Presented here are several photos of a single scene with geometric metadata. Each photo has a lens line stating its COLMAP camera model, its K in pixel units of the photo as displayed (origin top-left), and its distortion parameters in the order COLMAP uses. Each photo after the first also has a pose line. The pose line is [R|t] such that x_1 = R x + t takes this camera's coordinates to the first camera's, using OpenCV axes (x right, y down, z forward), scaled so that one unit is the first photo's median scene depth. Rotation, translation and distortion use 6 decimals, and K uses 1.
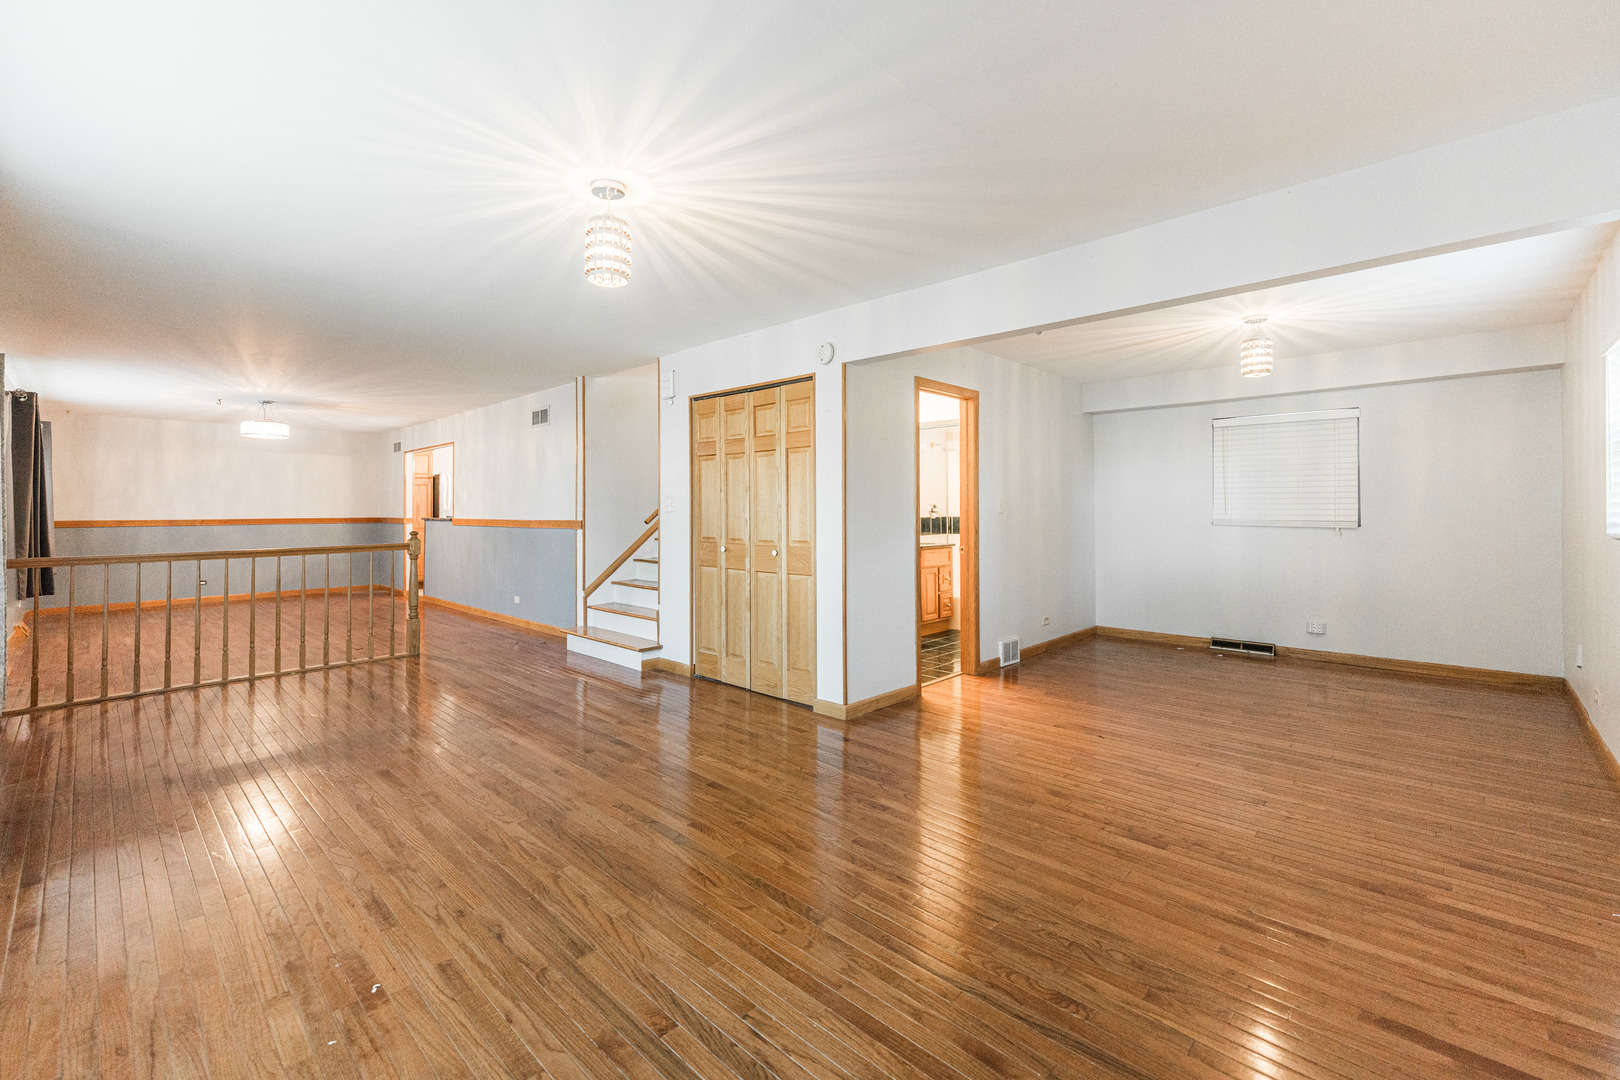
lens RADIAL K [[689.0, 0, 782.5], [0, 689.0, 506.1], [0, 0, 1]] dist [0.000354, 0.000084]
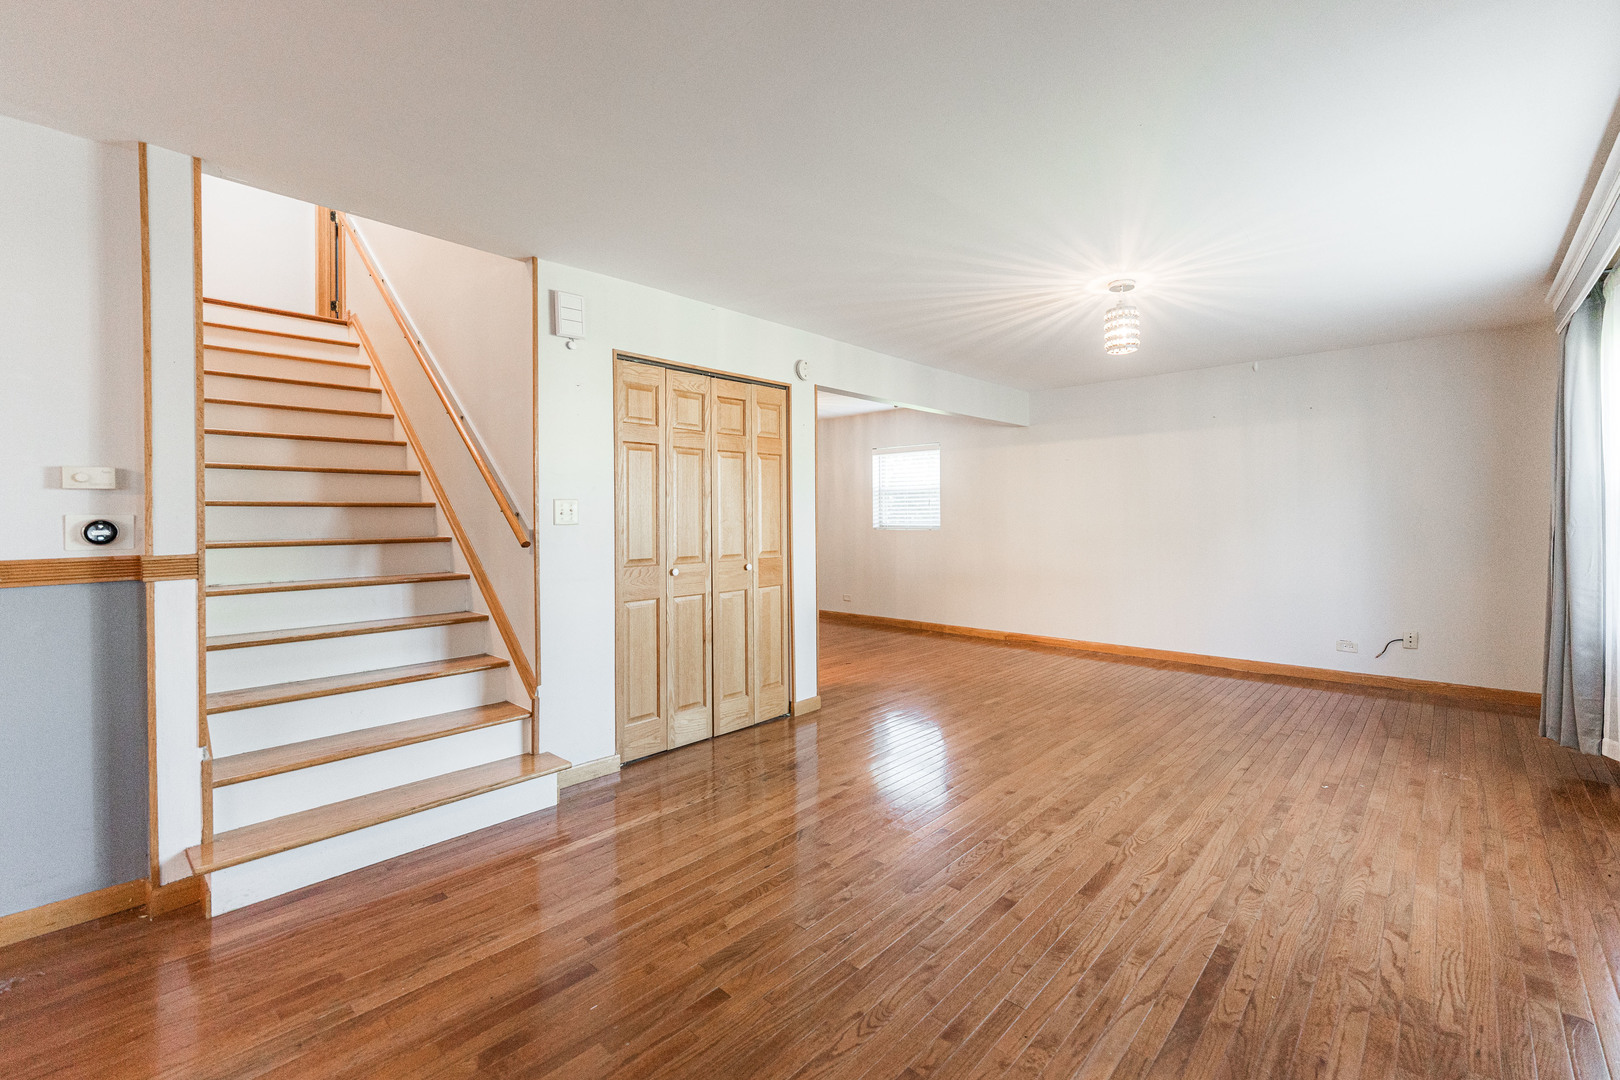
lens RADIAL K [[711.6, 0, 802.5], [0, 711.6, 528.7], [0, 0, 1]] dist [0.016350, 0.000253]
pose [[-0.043418, -0.017627, 0.998901, -1.326857], [-0.001009, 0.999845, 0.017600, 0.000262], [-0.999056, -0.000243, -0.043429, 1.357429]]
